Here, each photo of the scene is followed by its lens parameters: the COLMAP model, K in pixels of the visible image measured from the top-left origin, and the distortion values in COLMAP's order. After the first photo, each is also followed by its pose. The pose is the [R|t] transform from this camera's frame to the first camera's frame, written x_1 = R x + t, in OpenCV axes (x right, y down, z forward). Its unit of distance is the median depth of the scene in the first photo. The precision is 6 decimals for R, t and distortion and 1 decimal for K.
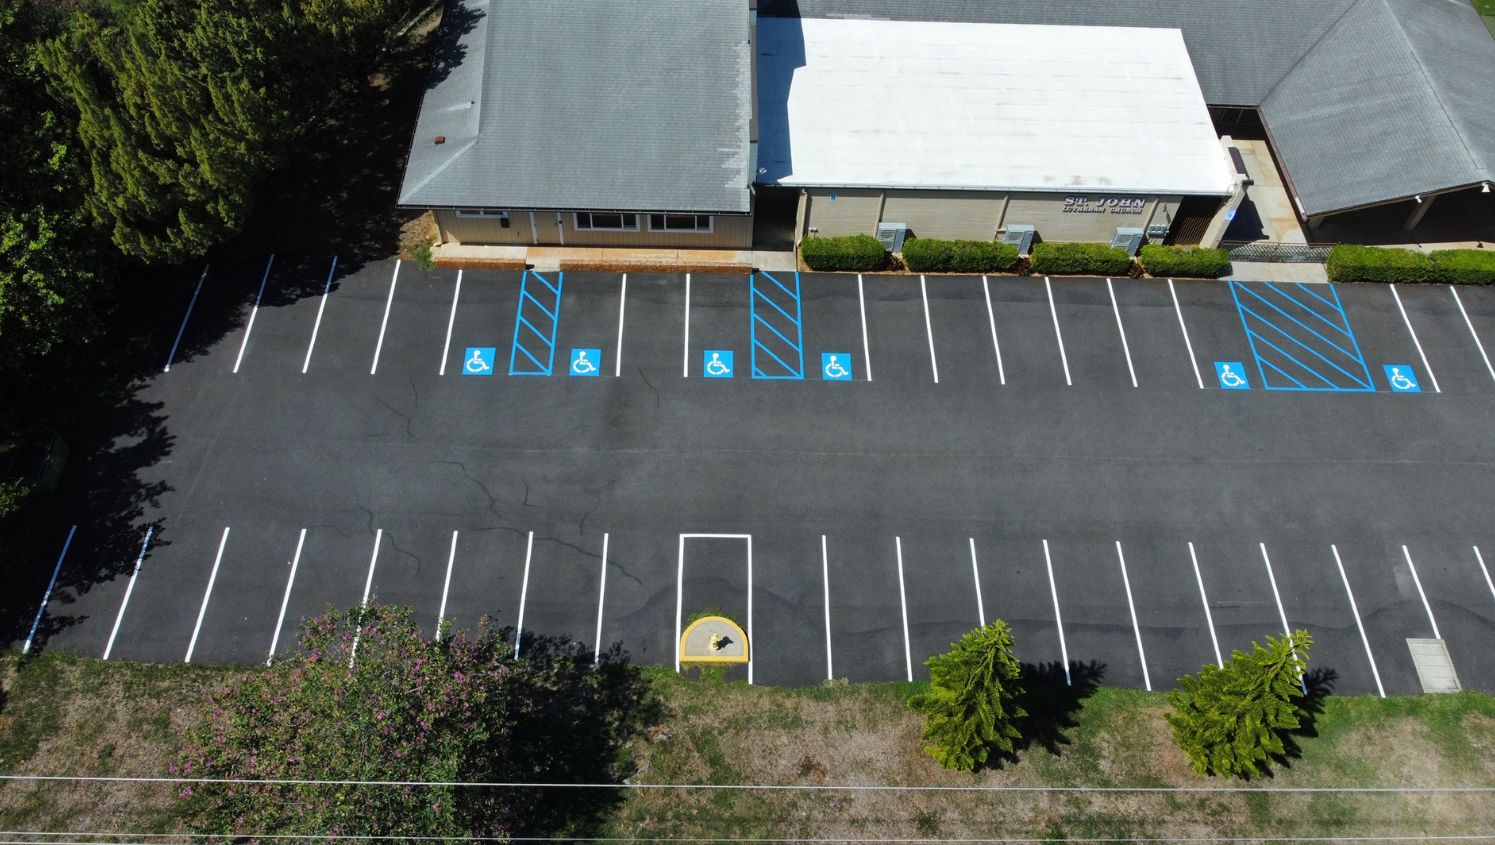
lens RADIAL K [[1139.2, 0, 742.0], [0, 1139.2, 421.3], [0, 0, 1]] dist [-0.018161, 0.014841]
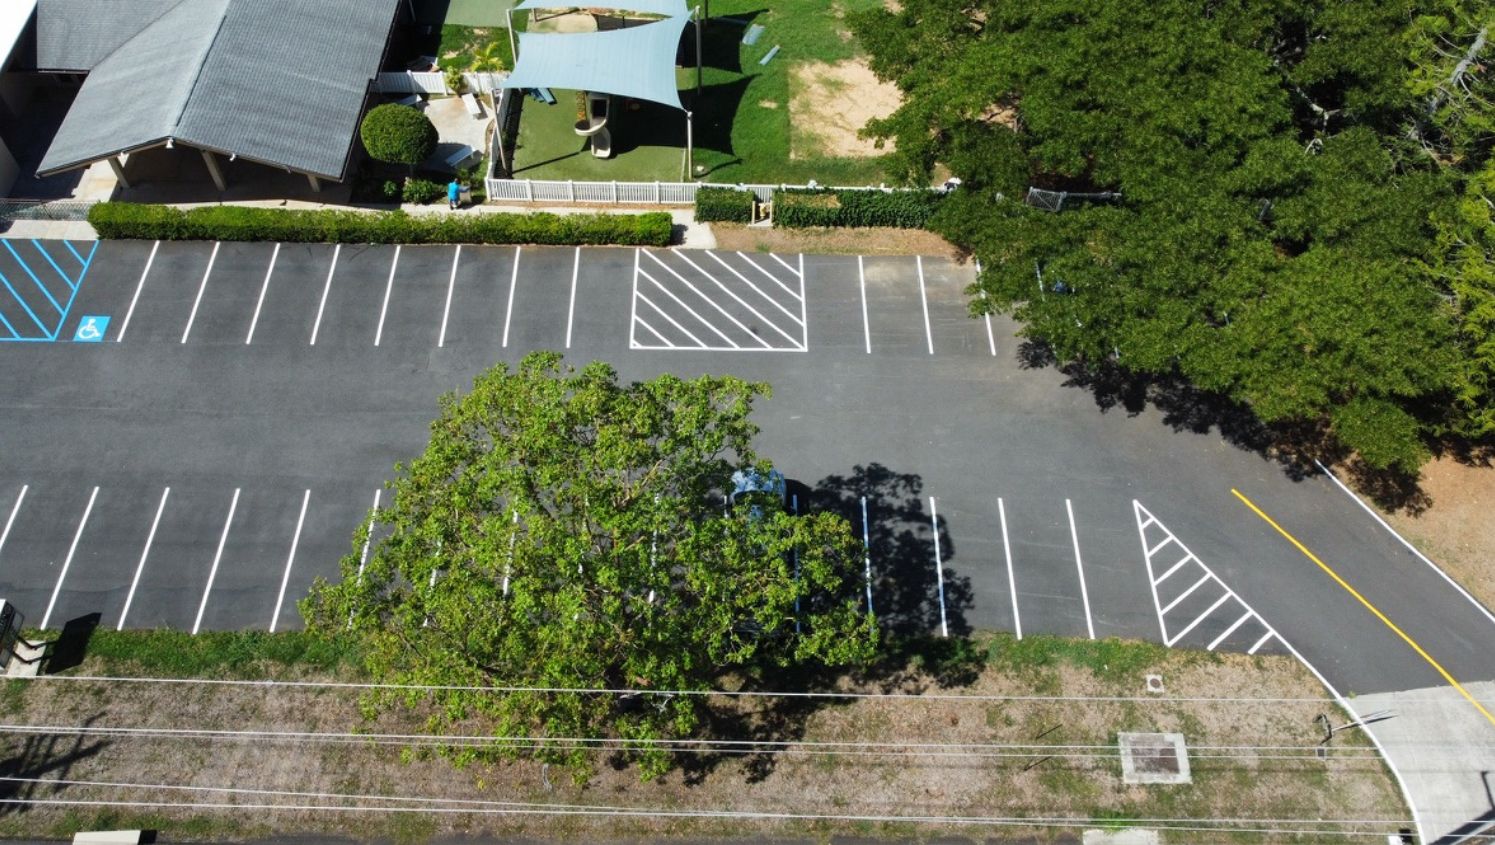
lens RADIAL K [[1042.4, 0, 590.2], [0, 1042.4, 428.8], [0, 0, 1]] dist [0.056704, 0.001999]
pose [[0.998212, -0.000790, -0.059771, 1.074549], [0.003143, 0.999223, 0.039279, 0.017460], [0.059694, -0.039397, 0.997439, 0.039937]]
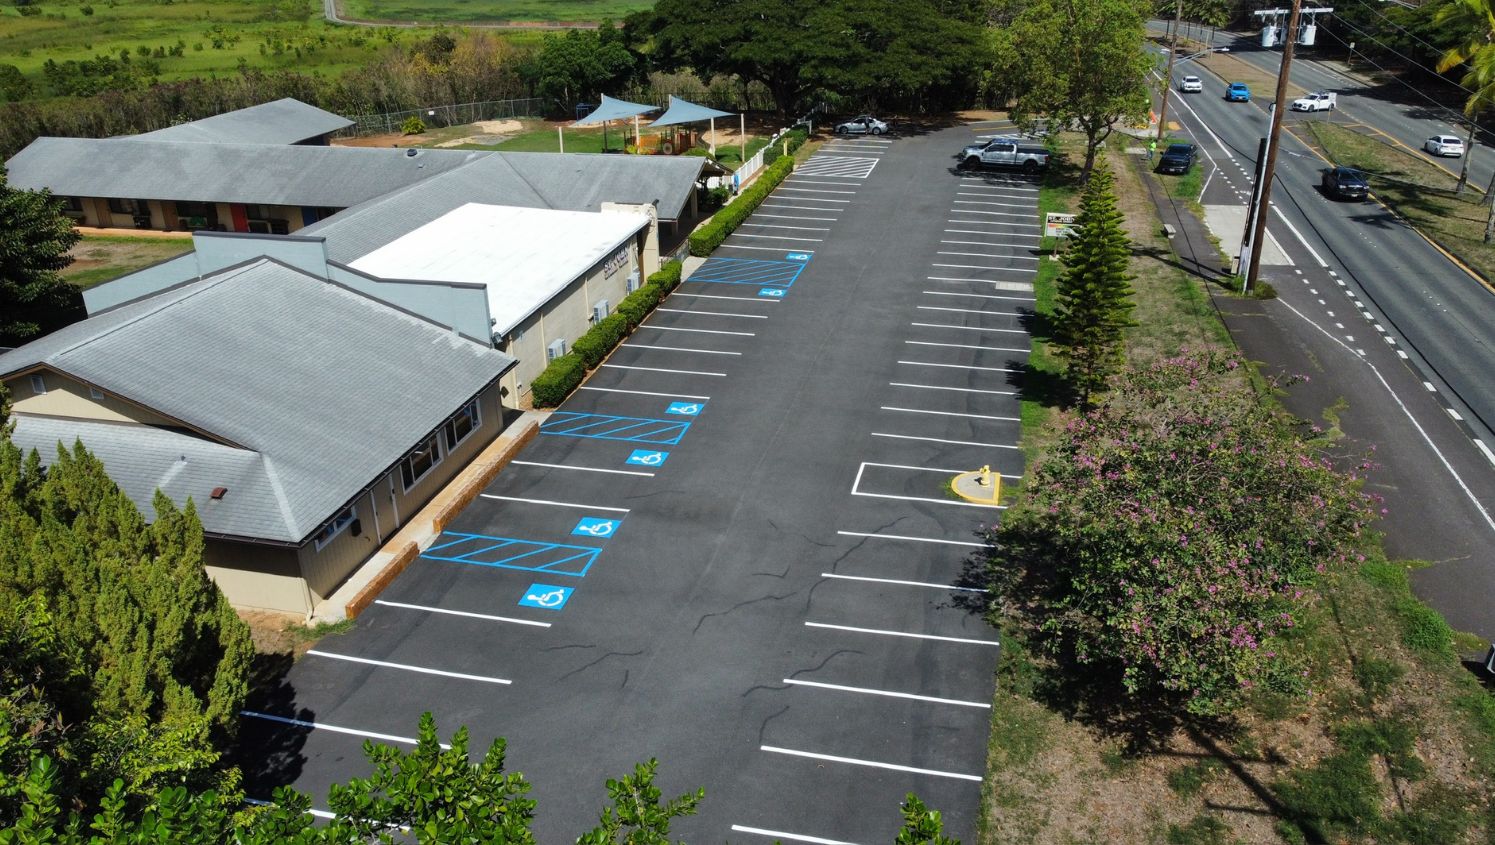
lens RADIAL K [[1139.2, 0, 742.0], [0, 1139.2, 421.3], [0, 0, 1]] dist [-0.018161, 0.014841]
pose [[0.247227, -0.427860, 0.869376, -0.766885], [0.795982, 0.601308, 0.069576, -0.068620], [-0.552531, 0.674807, 0.489229, 0.458574]]
